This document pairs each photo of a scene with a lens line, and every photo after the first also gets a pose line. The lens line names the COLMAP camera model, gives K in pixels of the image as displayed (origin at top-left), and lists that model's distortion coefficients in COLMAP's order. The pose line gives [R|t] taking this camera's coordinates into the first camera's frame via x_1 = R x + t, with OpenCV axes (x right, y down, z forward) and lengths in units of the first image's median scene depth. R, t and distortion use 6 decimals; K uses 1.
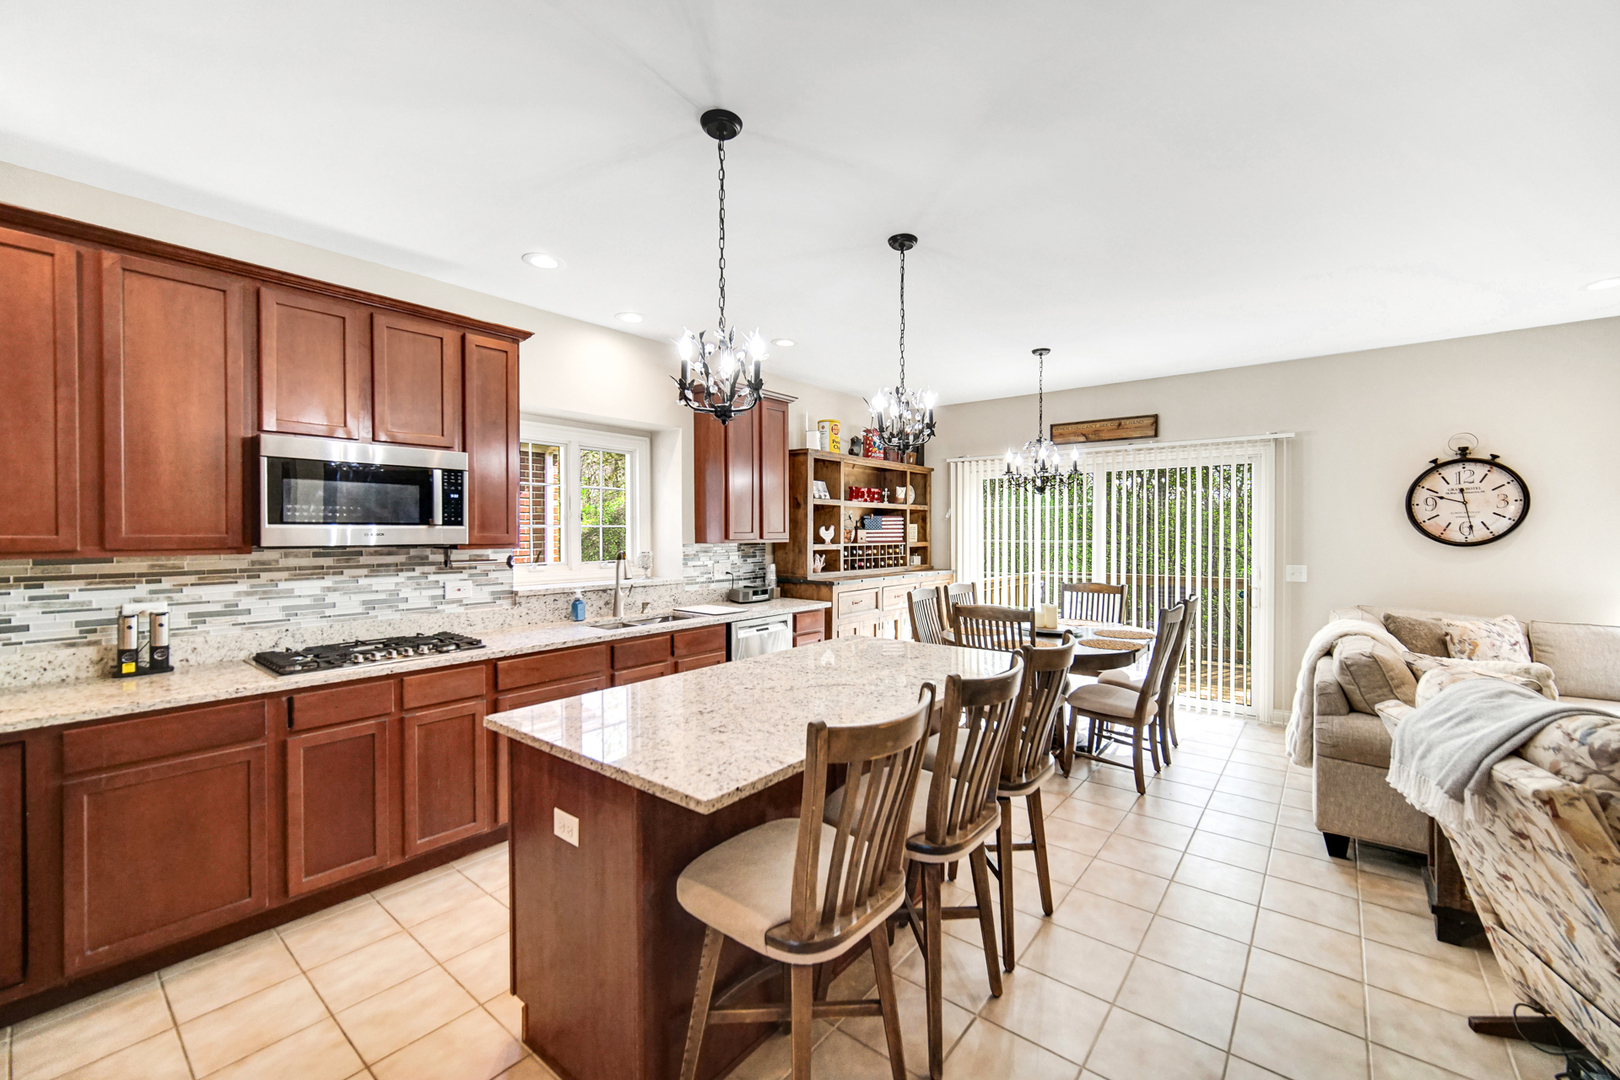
lens RADIAL K [[658.7, 0, 818.6], [0, 658.7, 535.6], [0, 0, 1]] dist [-0.003035, 0.000520]
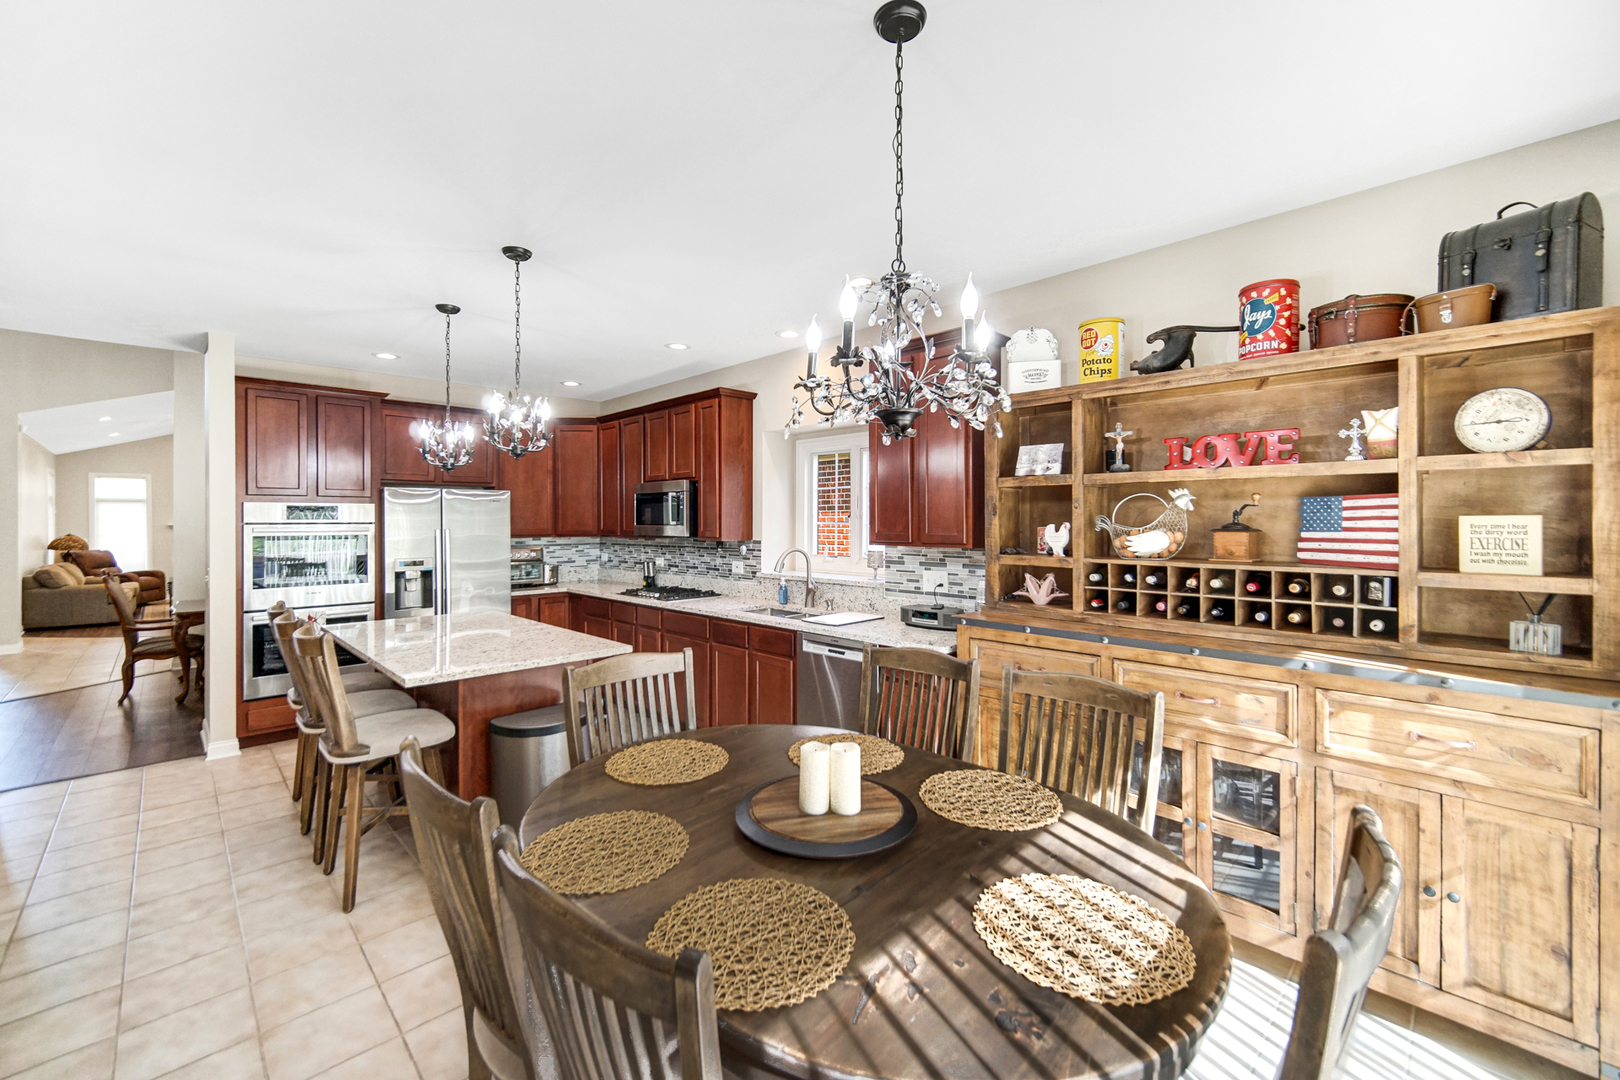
lens RADIAL K [[658.7, 0, 818.3], [0, 658.7, 524.0], [0, 0, 1]] dist [-0.003035, 0.000520]
pose [[-0.123842, 0.008095, -0.992269, 0.729370], [-0.002826, 0.999960, 0.008510, -0.023336], [0.992298, 0.003858, -0.123815, 1.081567]]
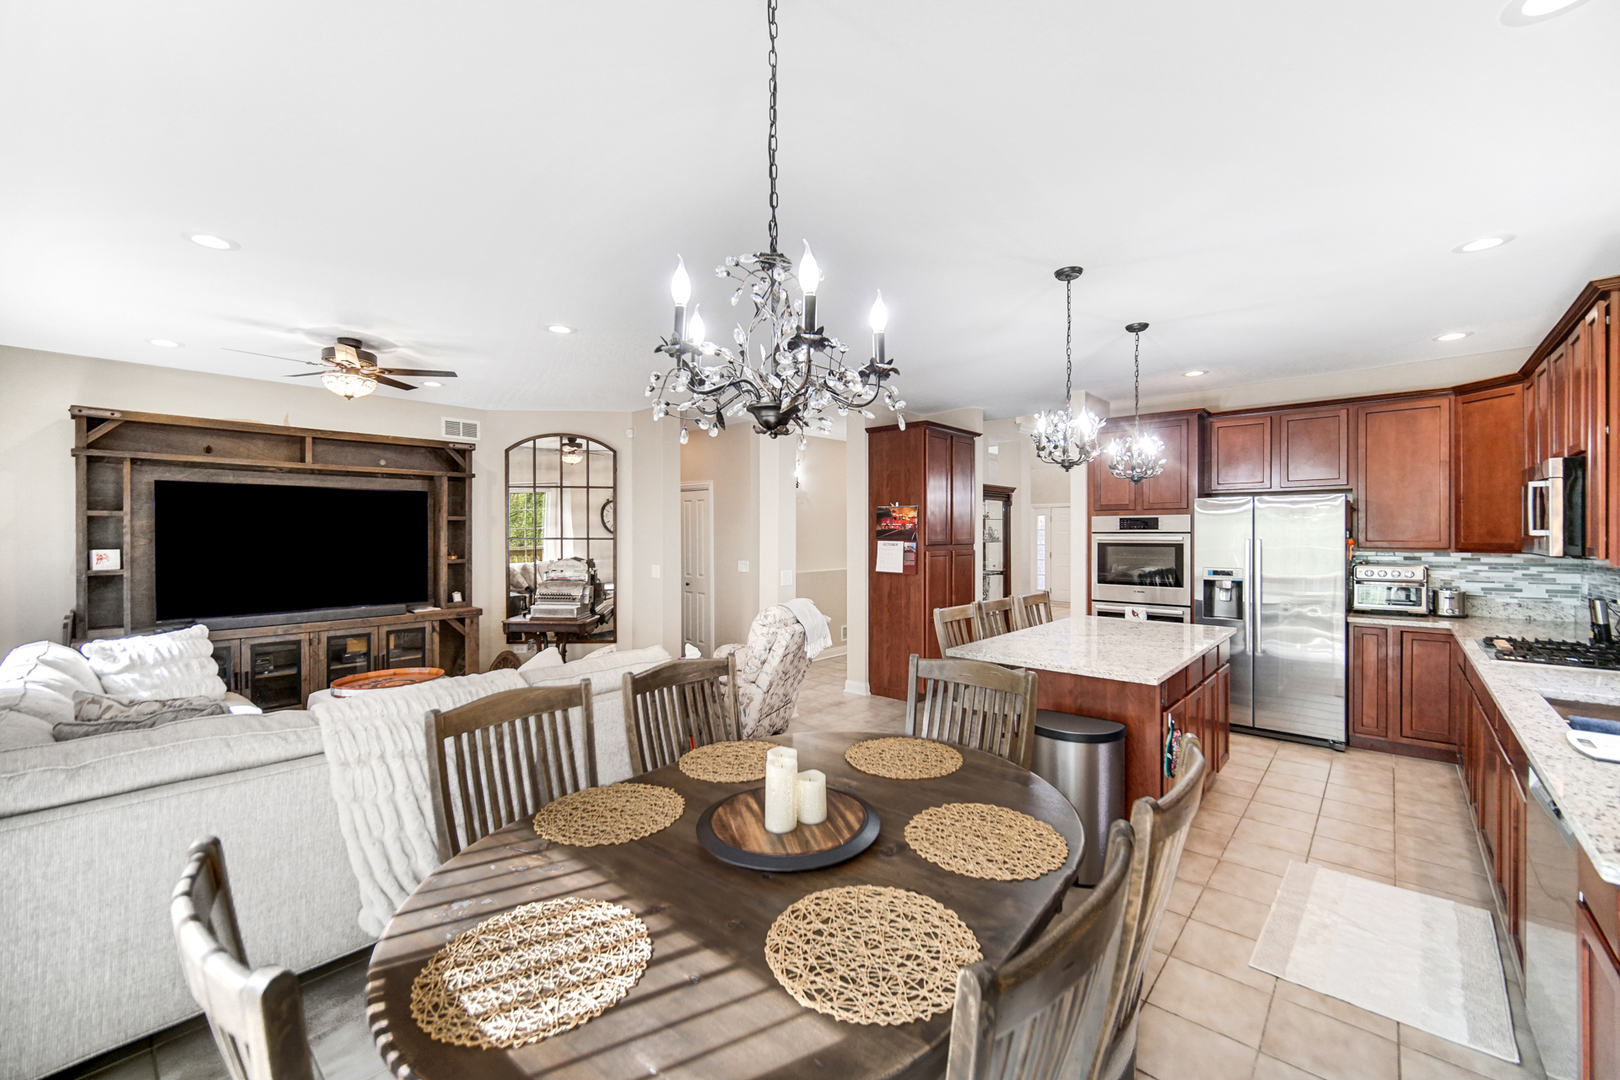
lens RADIAL K [[658.7, 0, 831.6], [0, 658.7, 534.3], [0, 0, 1]] dist [-0.003035, 0.000520]
pose [[-0.998008, 0.003445, 0.062999, 0.281358], [0.003930, 0.999964, 0.007578, -0.021485], [-0.062970, 0.007810, -0.997985, 1.429989]]
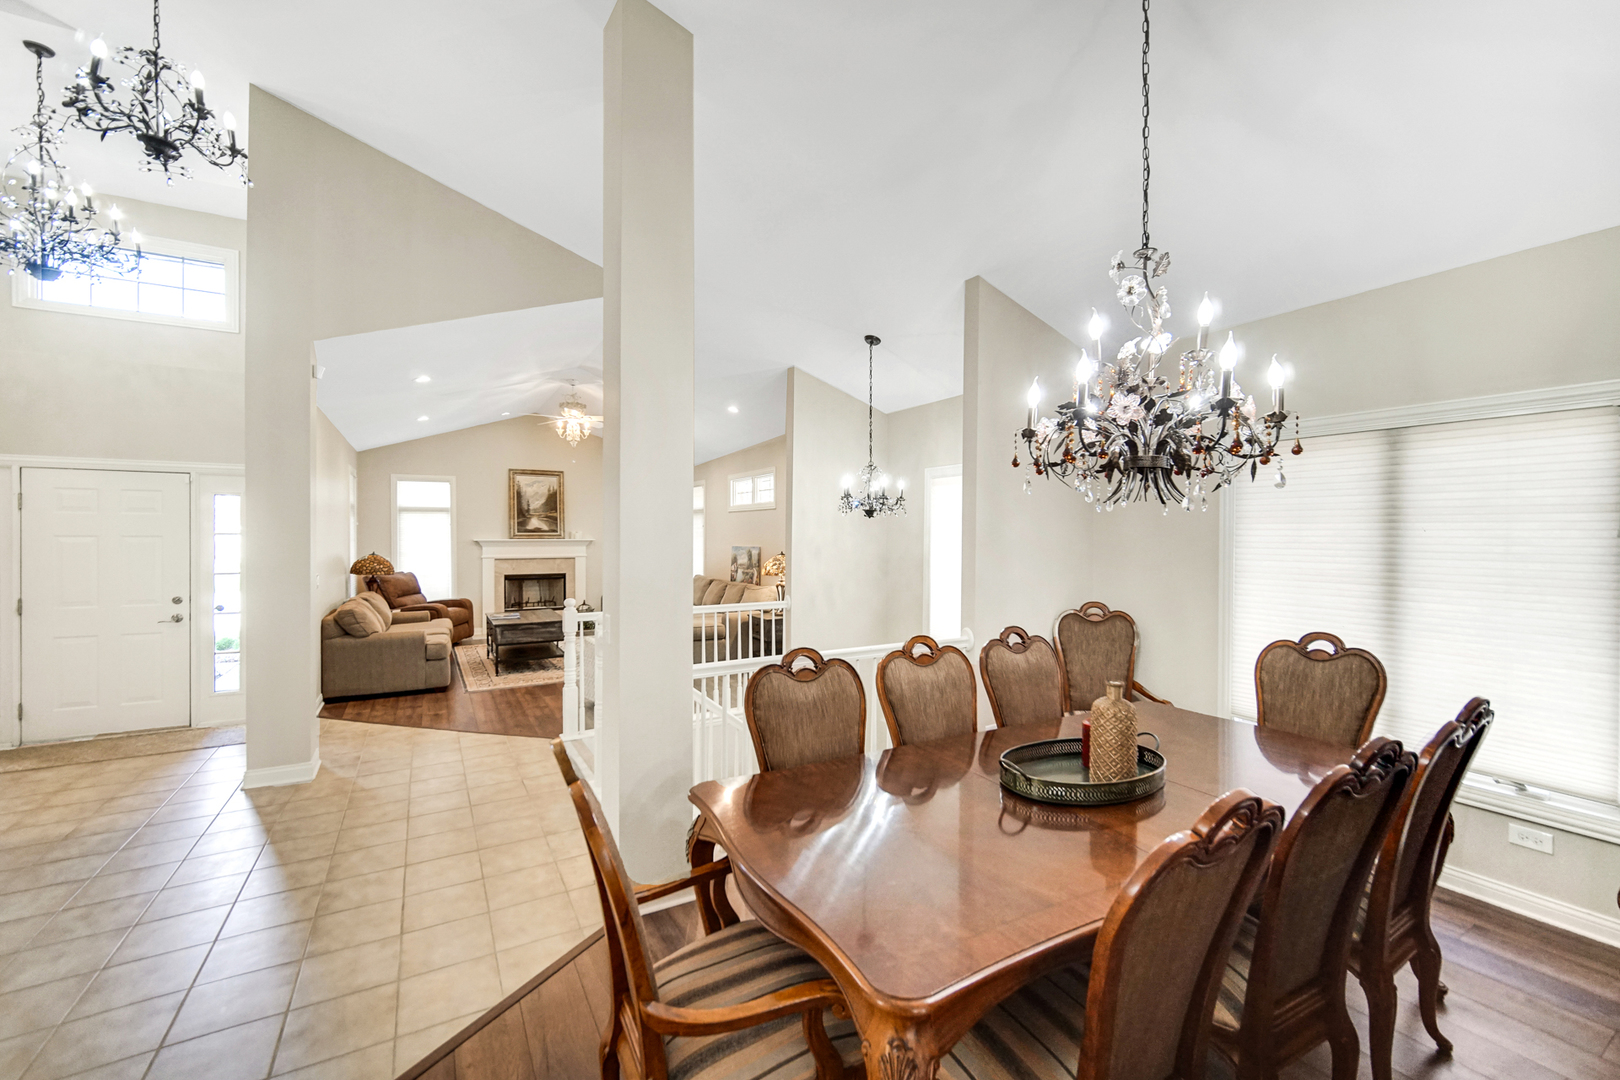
lens RADIAL K [[658.7, 0, 827.6], [0, 658.7, 542.0], [0, 0, 1]] dist [-0.003035, 0.000520]
pose [[-0.349480, 0.012896, -0.936855, -0.095068], [-0.003065, 0.999884, 0.014907, -0.018485], [0.936939, 0.008081, -0.349400, -0.190291]]
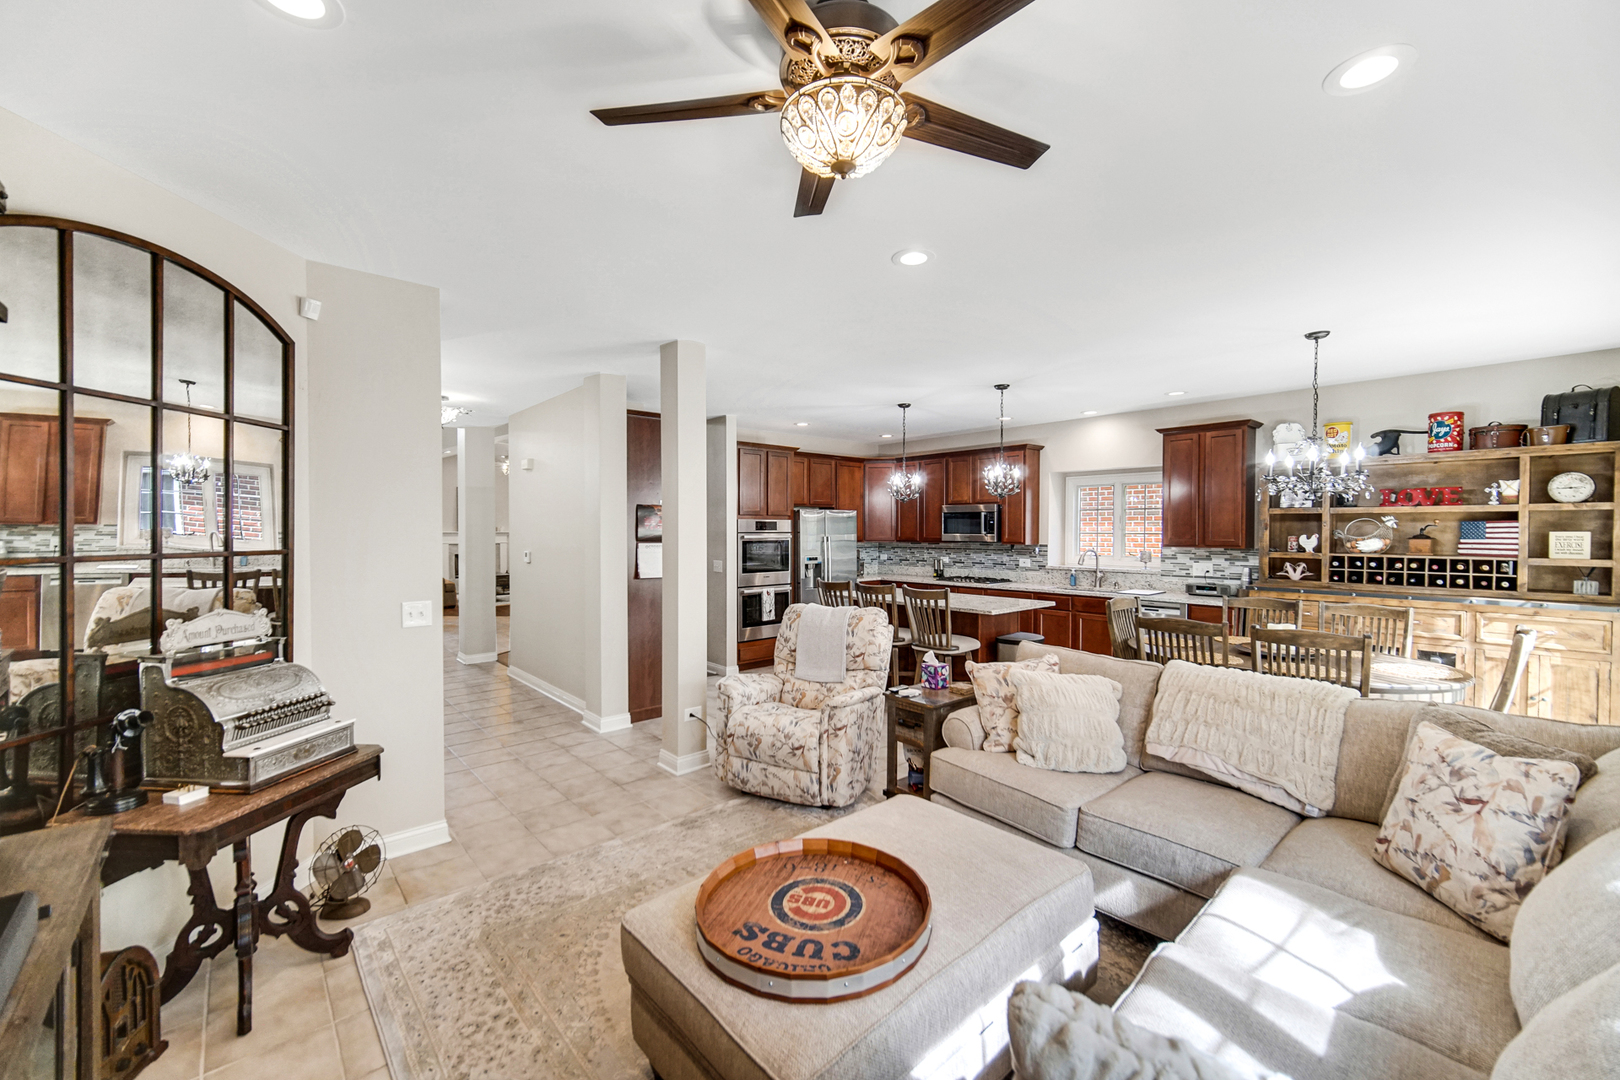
lens RADIAL K [[658.7, 0, 805.9], [0, 658.7, 539.9], [0, 0, 1]] dist [-0.003035, 0.000520]
pose [[-0.189723, 0.019871, -0.981637, 1.412950], [-0.004417, 0.999768, 0.021092, -0.030280], [0.981828, 0.008338, -0.189591, 0.548402]]
